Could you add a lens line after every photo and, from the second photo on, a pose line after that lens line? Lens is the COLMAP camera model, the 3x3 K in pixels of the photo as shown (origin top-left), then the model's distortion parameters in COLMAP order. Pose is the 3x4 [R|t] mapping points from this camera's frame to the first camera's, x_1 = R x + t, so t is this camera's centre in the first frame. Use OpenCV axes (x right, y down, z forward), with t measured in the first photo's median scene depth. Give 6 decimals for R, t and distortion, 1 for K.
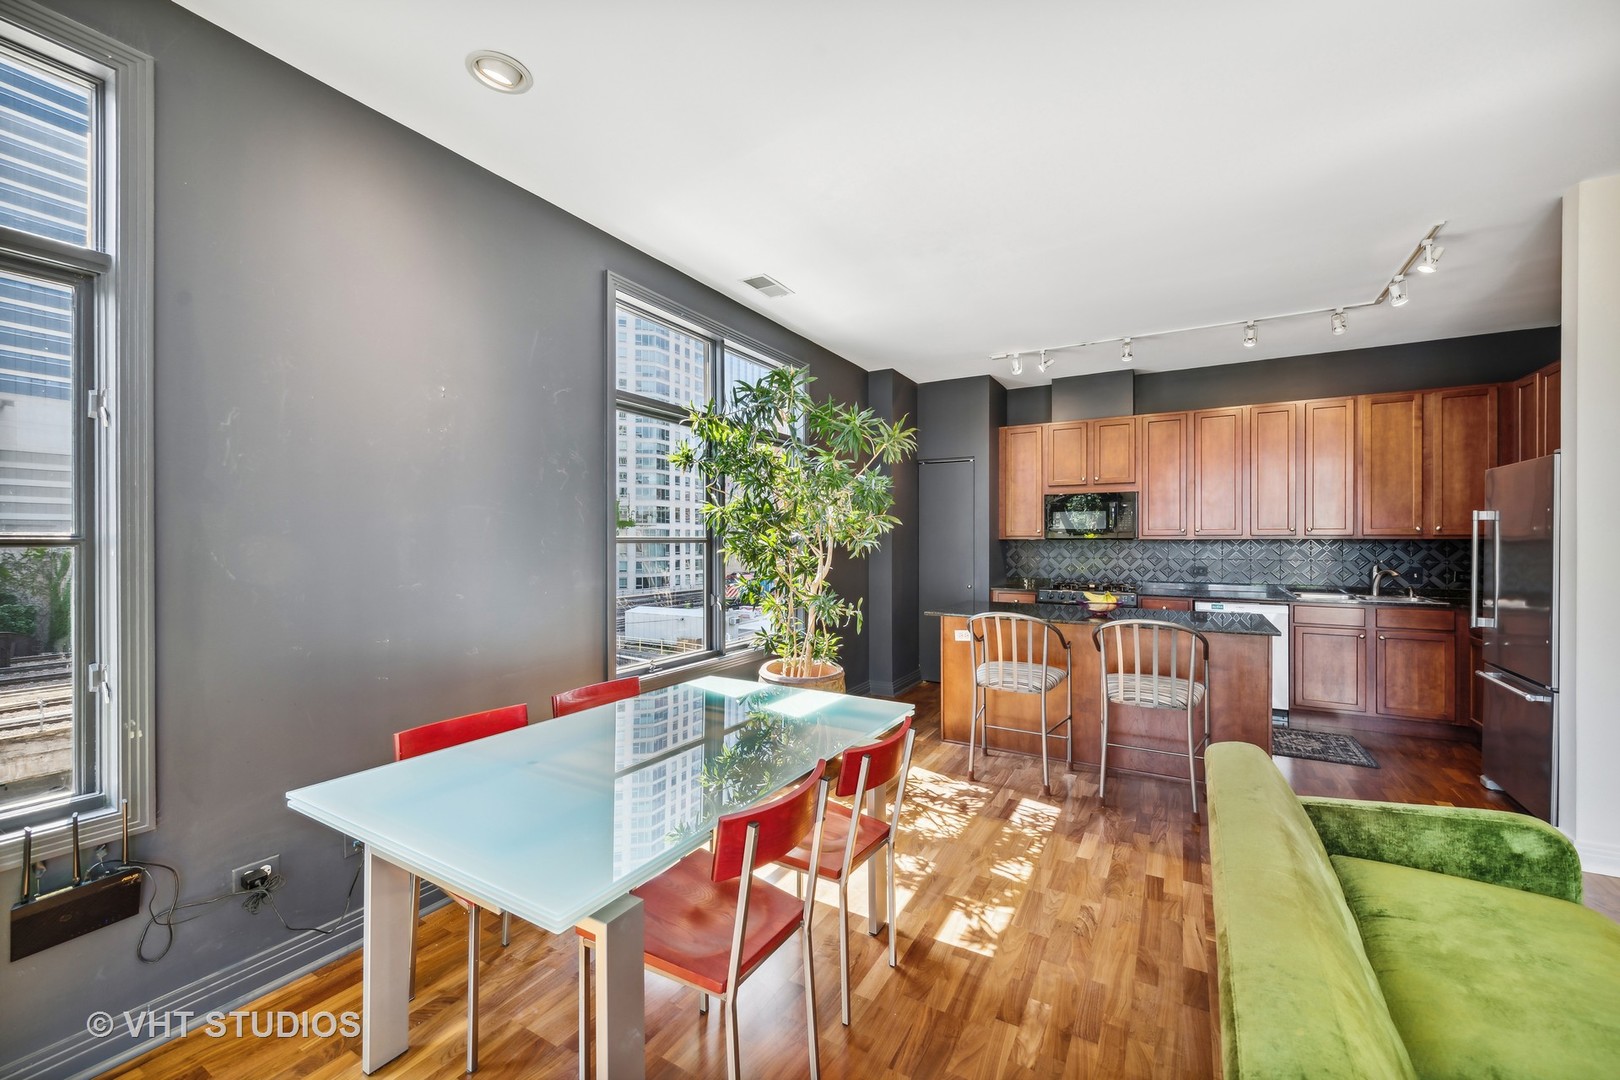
lens RADIAL K [[642.3, 0, 805.2], [0, 642.3, 544.2], [0, 0, 1]] dist [-0.000765, -0.000698]
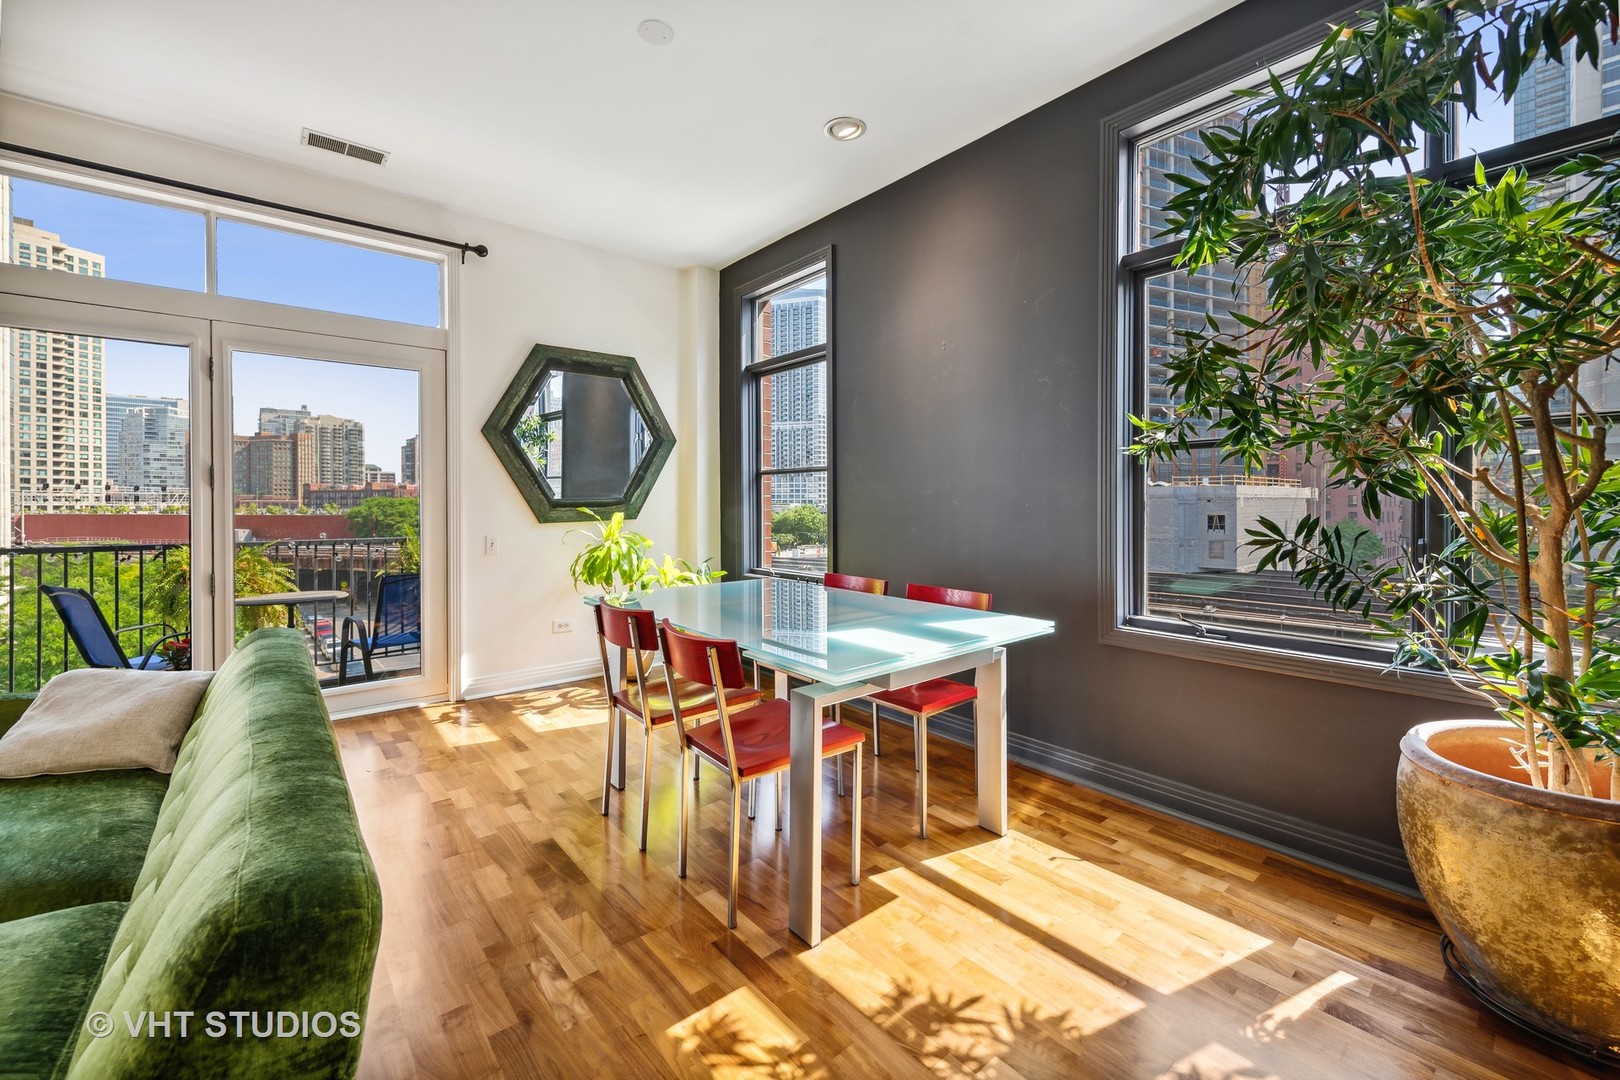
lens RADIAL K [[649.2, 0, 811.7], [0, 649.2, 507.9], [0, 0, 1]] dist [-0.000551, -0.000401]
pose [[-0.332615, 0.007549, -0.943033, 0.401701], [-0.002608, 0.999957, 0.008924, 0.043645], [0.943059, 0.005428, -0.332581, 0.622184]]
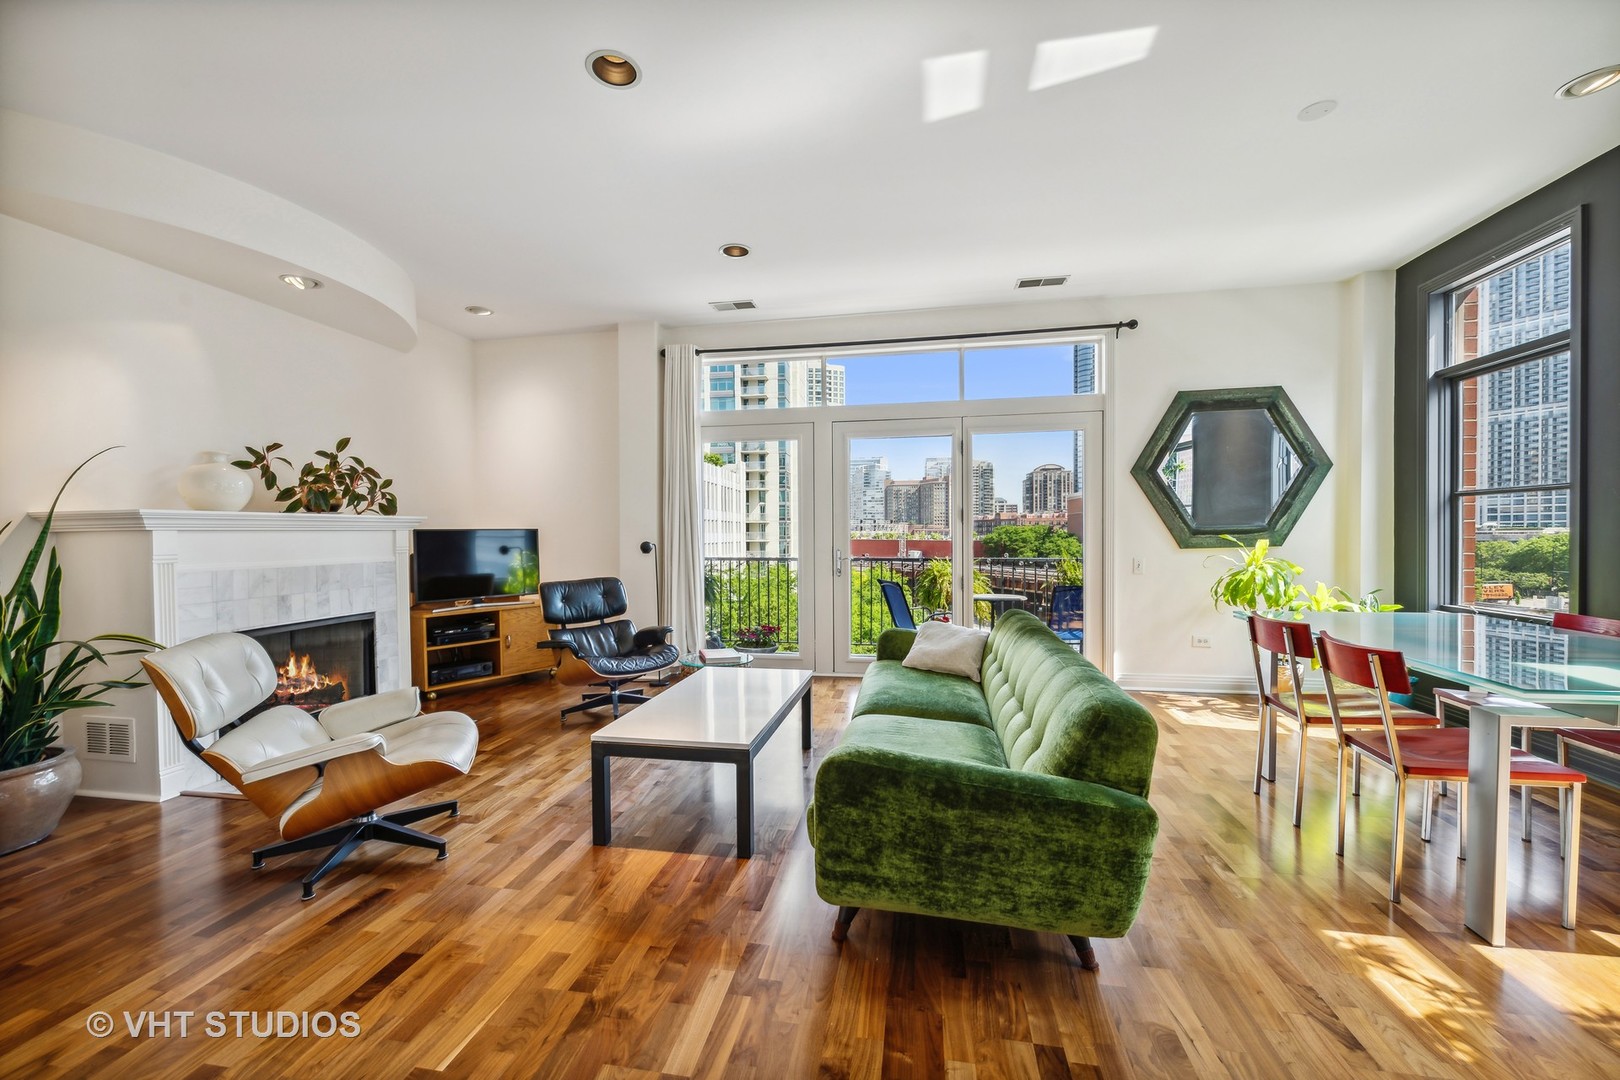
lens RADIAL K [[642.3, 0, 805.2], [0, 642.3, 544.2], [0, 0, 1]] dist [-0.000765, -0.000698]
pose [[-0.942024, 0.013253, -0.335283, 0.575415], [0.006258, 0.999740, 0.021934, 0.040888], [0.335487, 0.018564, -0.941862, 0.722106]]
